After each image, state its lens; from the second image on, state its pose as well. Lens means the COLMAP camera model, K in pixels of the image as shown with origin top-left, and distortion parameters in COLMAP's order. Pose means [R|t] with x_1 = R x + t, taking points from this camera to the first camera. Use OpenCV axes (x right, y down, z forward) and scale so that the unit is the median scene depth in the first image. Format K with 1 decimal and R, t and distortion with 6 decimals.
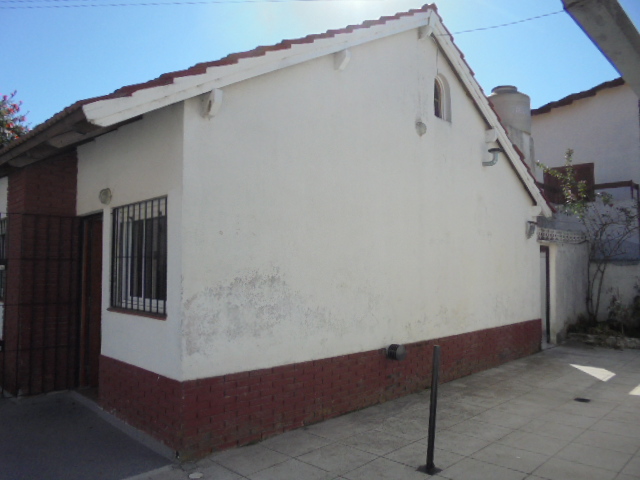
lens RADIAL K [[489.3, 0, 320.0], [0, 489.3, 240.0], [0, 0, 1]] dist [-0.044057, 0.009927]
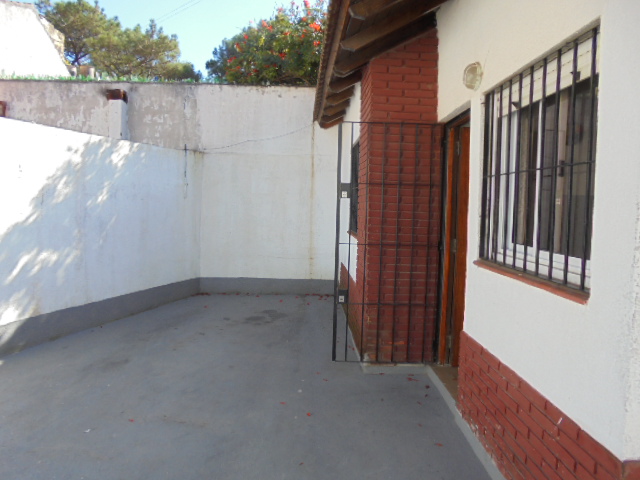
lens RADIAL K [[496.8, 0, 320.0], [0, 496.8, 240.0], [0, 0, 1]] dist [-0.192682, 0.280271]
pose [[0.731021, 0.061624, -0.679567, -0.162039], [0.021615, 0.993323, 0.113327, 0.040800], [0.682013, -0.097533, 0.724808, 0.417320]]
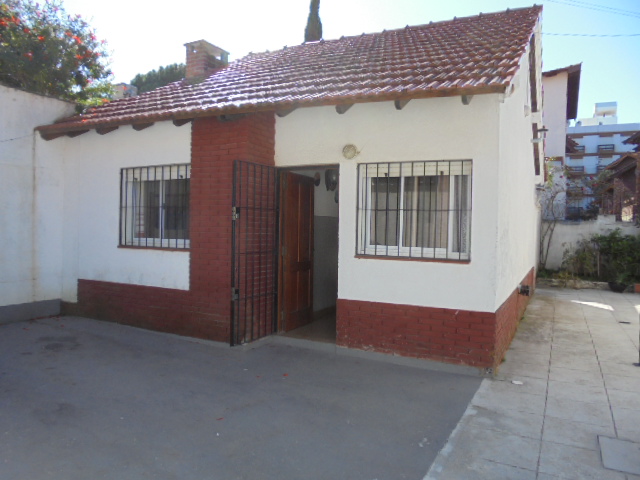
lens RADIAL K [[489.3, 0, 320.0], [0, 489.3, 240.0], [0, 0, 1]] dist [-0.044057, 0.009927]
pose [[0.951171, 0.008018, 0.308559, -0.842123], [-0.036507, 0.995568, 0.086669, 0.012521], [-0.306497, -0.093702, 0.947248, -0.016429]]
